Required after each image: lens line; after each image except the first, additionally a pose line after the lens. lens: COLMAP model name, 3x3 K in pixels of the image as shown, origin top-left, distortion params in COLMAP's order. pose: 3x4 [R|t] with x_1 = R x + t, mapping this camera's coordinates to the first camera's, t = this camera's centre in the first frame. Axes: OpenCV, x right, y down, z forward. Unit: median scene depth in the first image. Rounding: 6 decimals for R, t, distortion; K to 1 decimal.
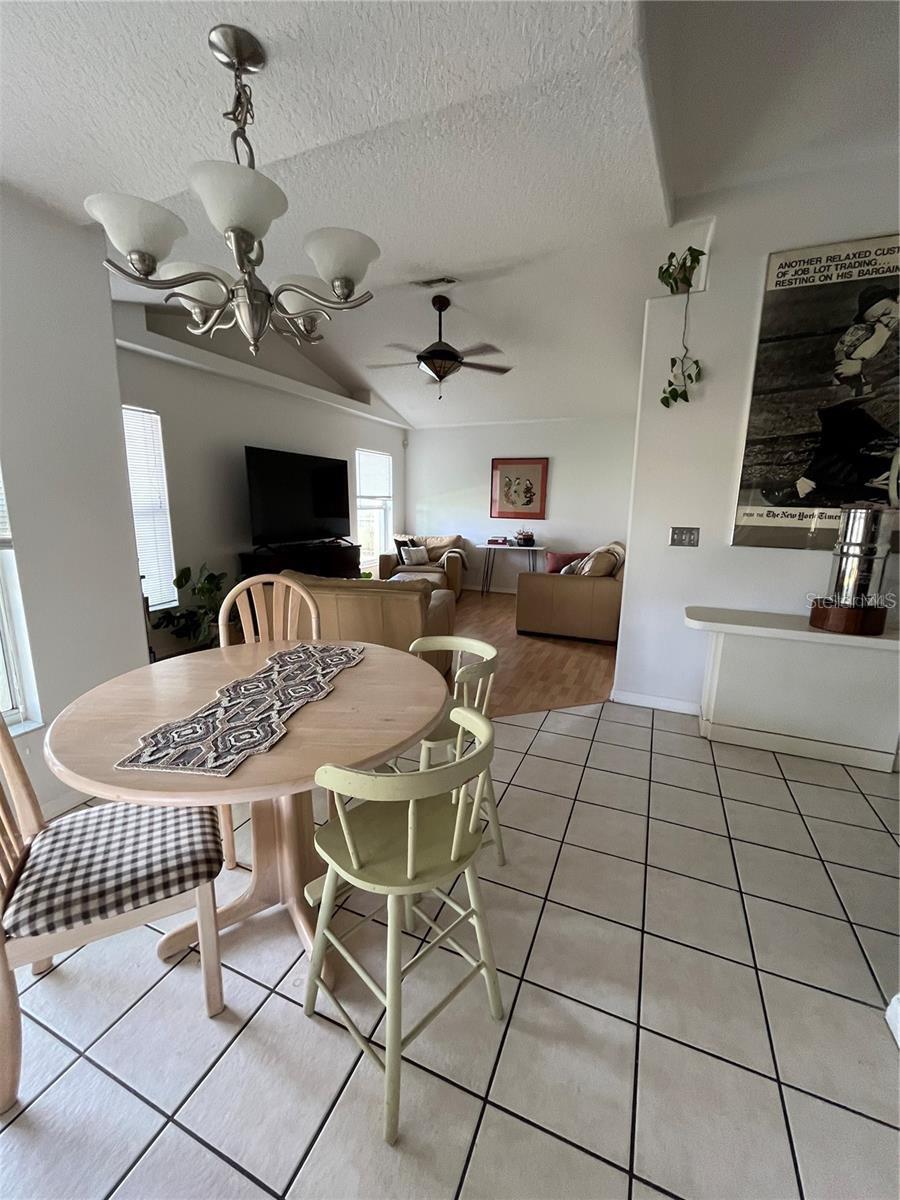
lens RADIAL K [[487.3, 0, 449.5], [0, 487.3, 594.4], [0, 0, 1]] dist [-0.000996, -0.000017]
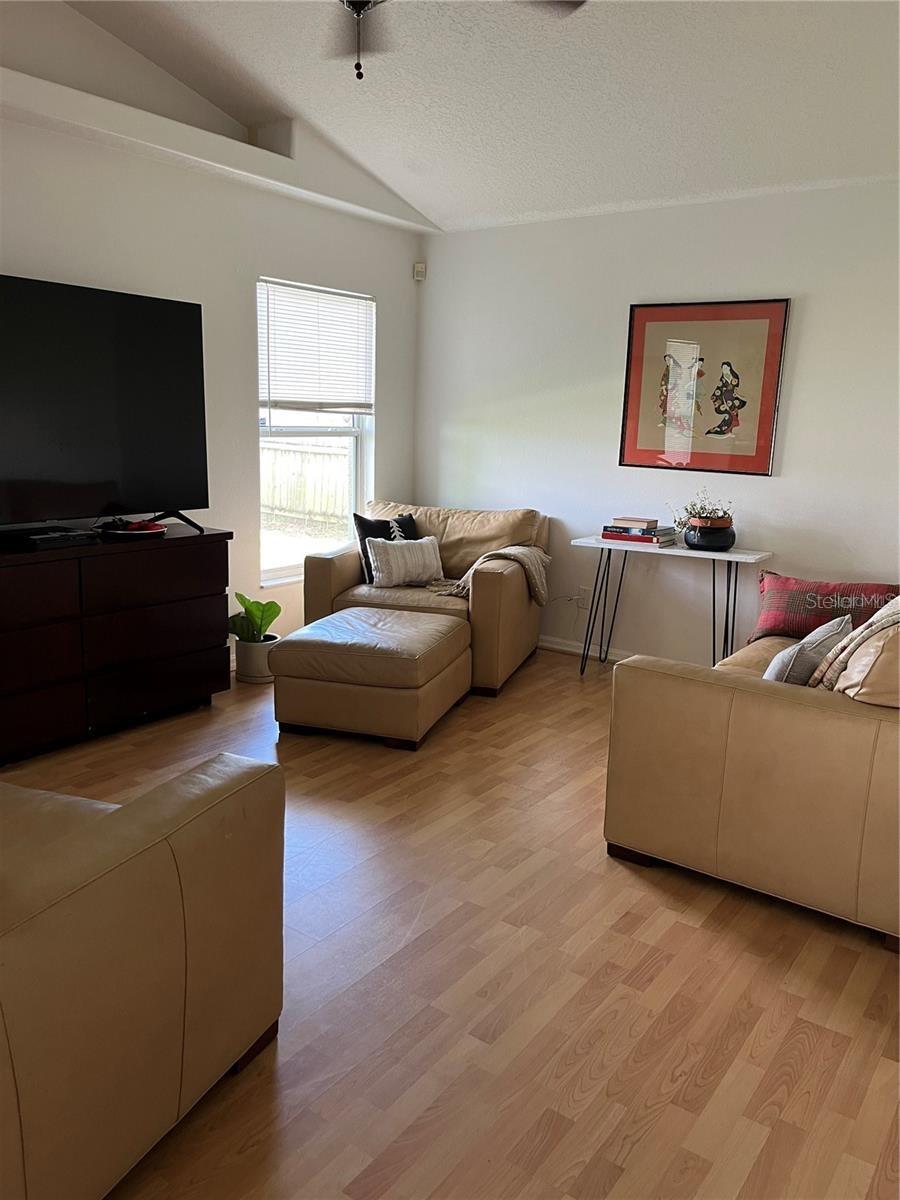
lens RADIAL K [[905.3, 0, 450.9], [0, 905.3, 606.5], [0, 0, 1]] dist [0.001834, -0.005182]
pose [[0.977465, 0.059173, -0.202635, 0.110337], [-0.055750, 0.998190, 0.022565, -0.061627], [0.203603, -0.010760, 0.978994, 0.312363]]
